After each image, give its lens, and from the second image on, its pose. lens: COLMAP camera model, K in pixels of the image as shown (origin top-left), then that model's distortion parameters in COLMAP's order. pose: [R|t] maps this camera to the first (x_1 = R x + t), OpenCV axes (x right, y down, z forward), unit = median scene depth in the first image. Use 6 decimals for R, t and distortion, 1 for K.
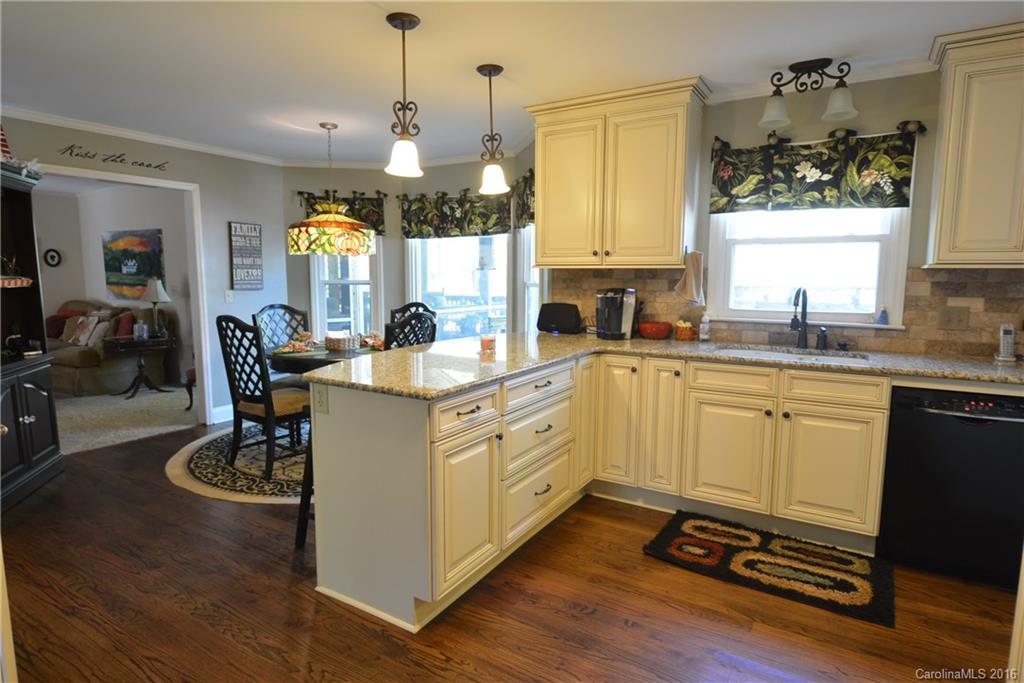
lens RADIAL K [[560.0, 0, 512.4], [0, 560.0, 340.2], [0, 0, 1]] dist [-0.000890, -0.004453]
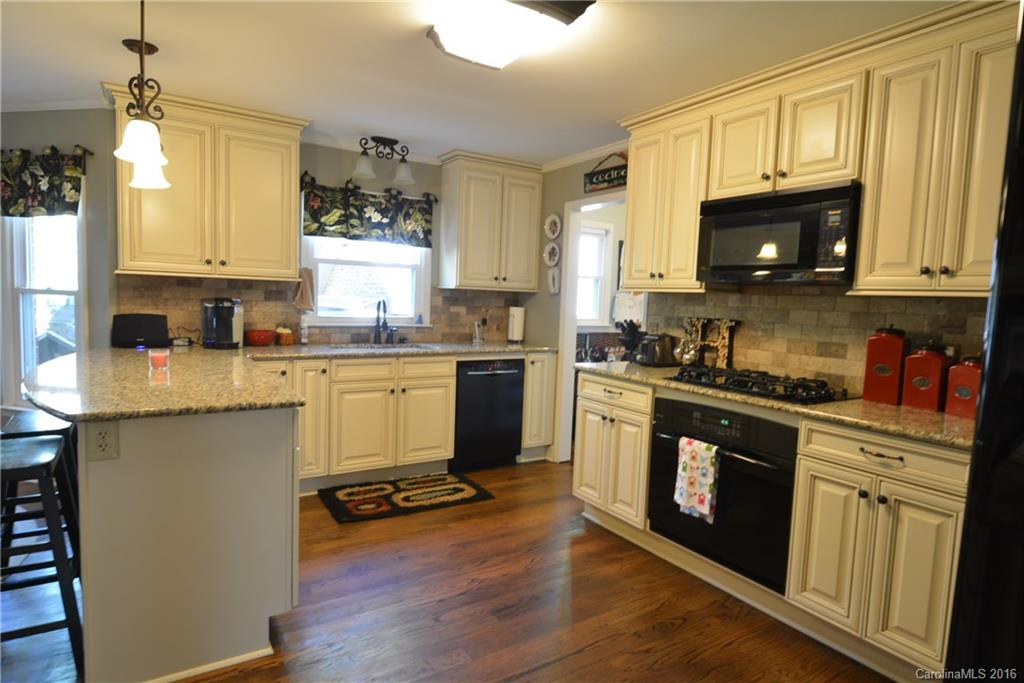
lens RADIAL K [[560.0, 0, 506.6], [0, 560.0, 340.6], [0, 0, 1]] dist [-0.000890, -0.004453]
pose [[0.440752, -0.056985, 0.895818, -0.594460], [0.071243, 0.997055, 0.028373, -0.010860], [-0.894797, 0.051315, 0.443514, 0.128848]]
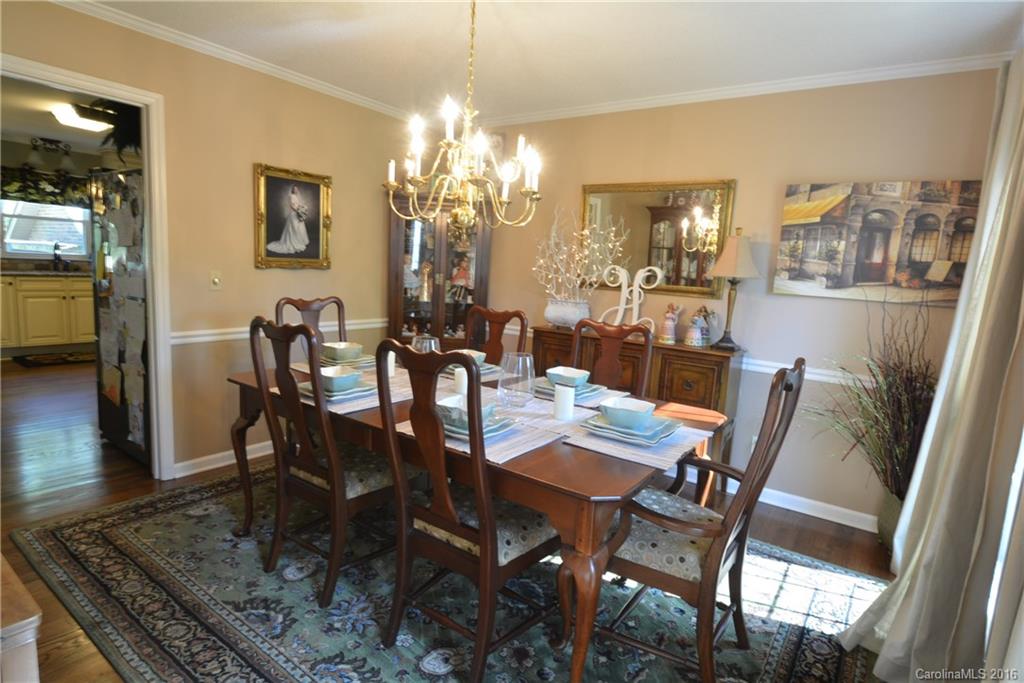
lens RADIAL K [[560.0, 0, 514.6], [0, 560.0, 346.3], [0, 0, 1]] dist [-0.000890, -0.004453]
pose [[0.085139, -0.141018, 0.986339, -1.546104], [0.059236, 0.988899, 0.136271, 0.116435], [-0.994607, 0.046825, 0.092547, -0.956406]]
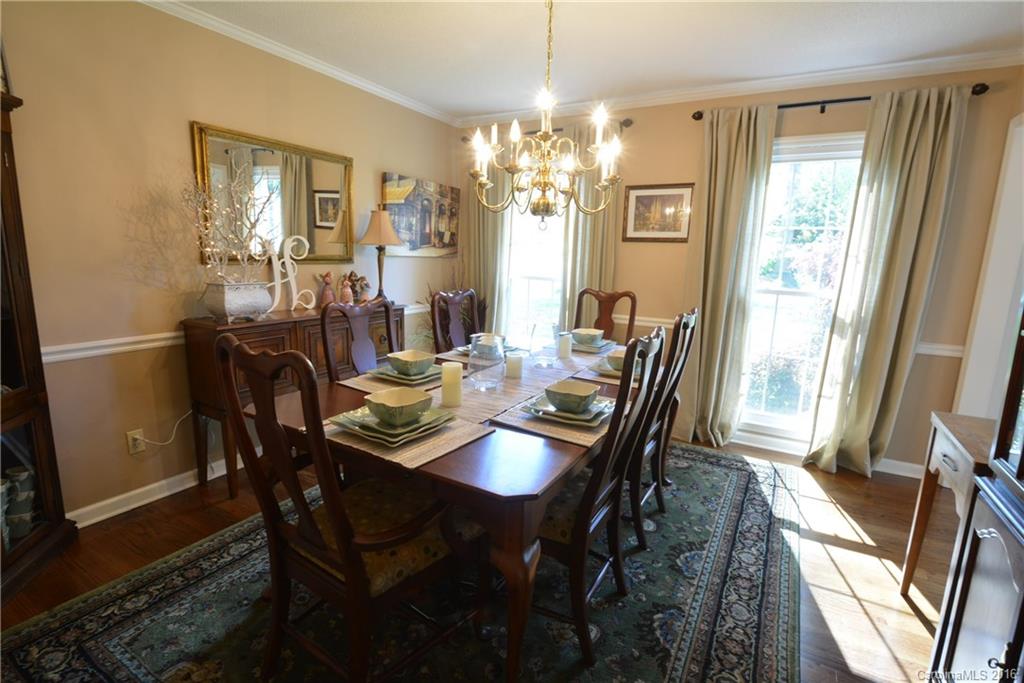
lens RADIAL K [[492.5, 0, 515.7], [0, 492.5, 344.9], [0, 0, 1]] dist [-0.002590, -0.000334]
pose [[-0.998502, -0.027207, -0.047482, 3.236059], [-0.040215, 0.953254, 0.299482, -0.425545], [0.037114, 0.300943, -0.952920, 3.949805]]
